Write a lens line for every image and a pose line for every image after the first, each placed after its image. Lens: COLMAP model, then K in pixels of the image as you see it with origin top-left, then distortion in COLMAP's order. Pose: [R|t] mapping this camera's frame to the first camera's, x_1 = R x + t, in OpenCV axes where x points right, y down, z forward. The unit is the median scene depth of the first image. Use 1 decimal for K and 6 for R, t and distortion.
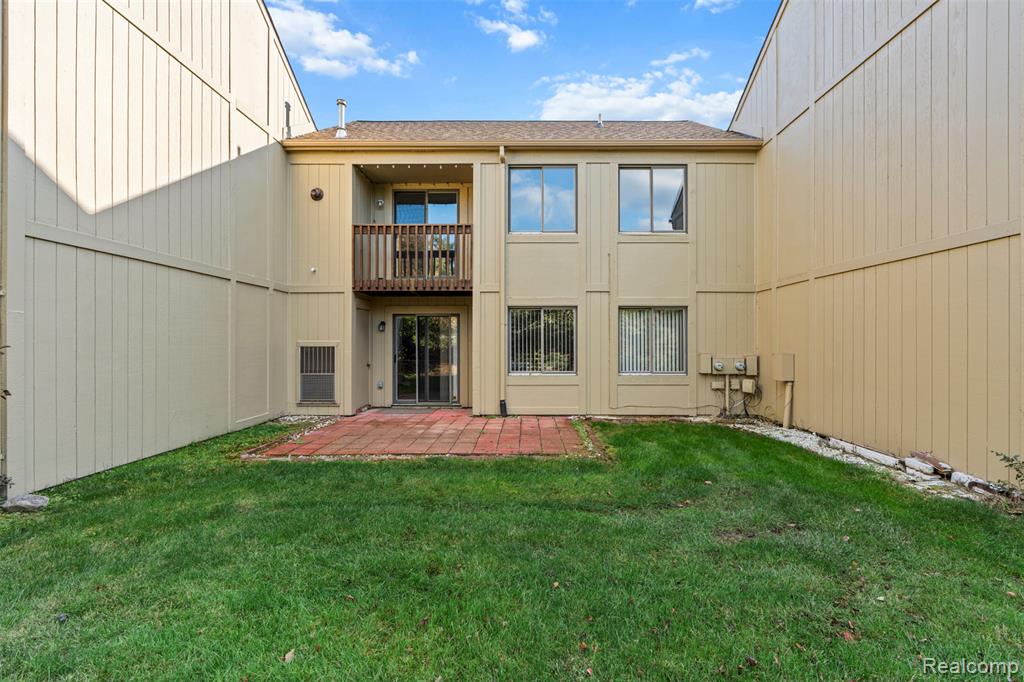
lens RADIAL K [[457.2, 0, 517.4], [0, 457.2, 332.8], [0, 0, 1]] dist [-0.003808, 0.000588]
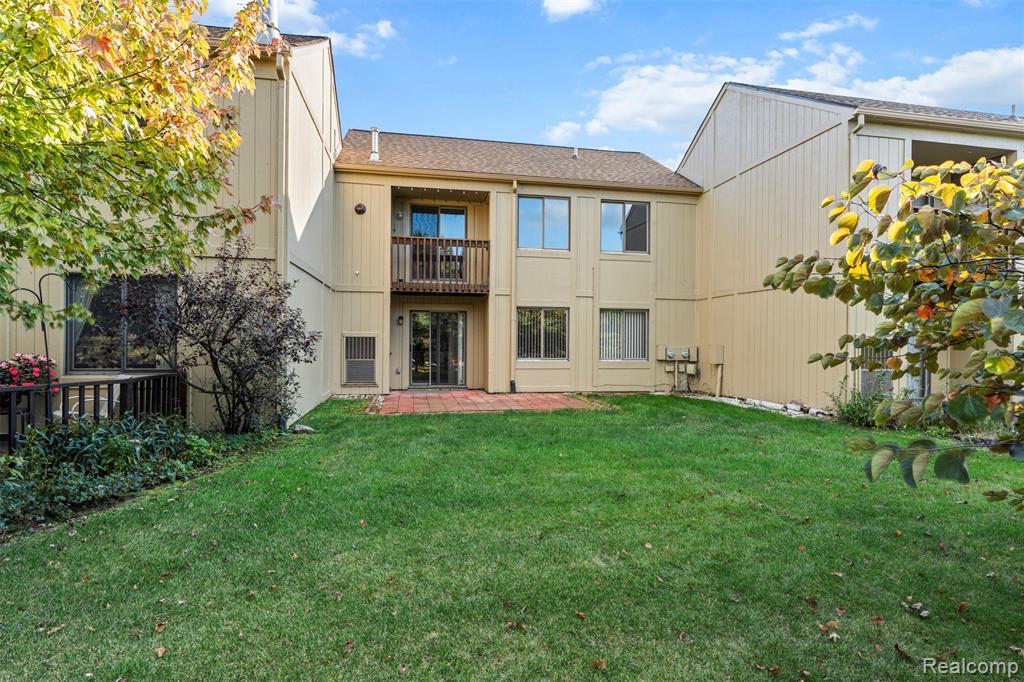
lens RADIAL K [[517.3, 0, 513.6], [0, 517.3, 328.2], [0, 0, 1]] dist [0.001729, -0.001258]
pose [[0.981926, 0.013542, 0.188779, -0.299022], [-0.013655, 0.999907, -0.000703, 0.002898], [-0.188771, -0.001887, 0.982019, -0.403858]]
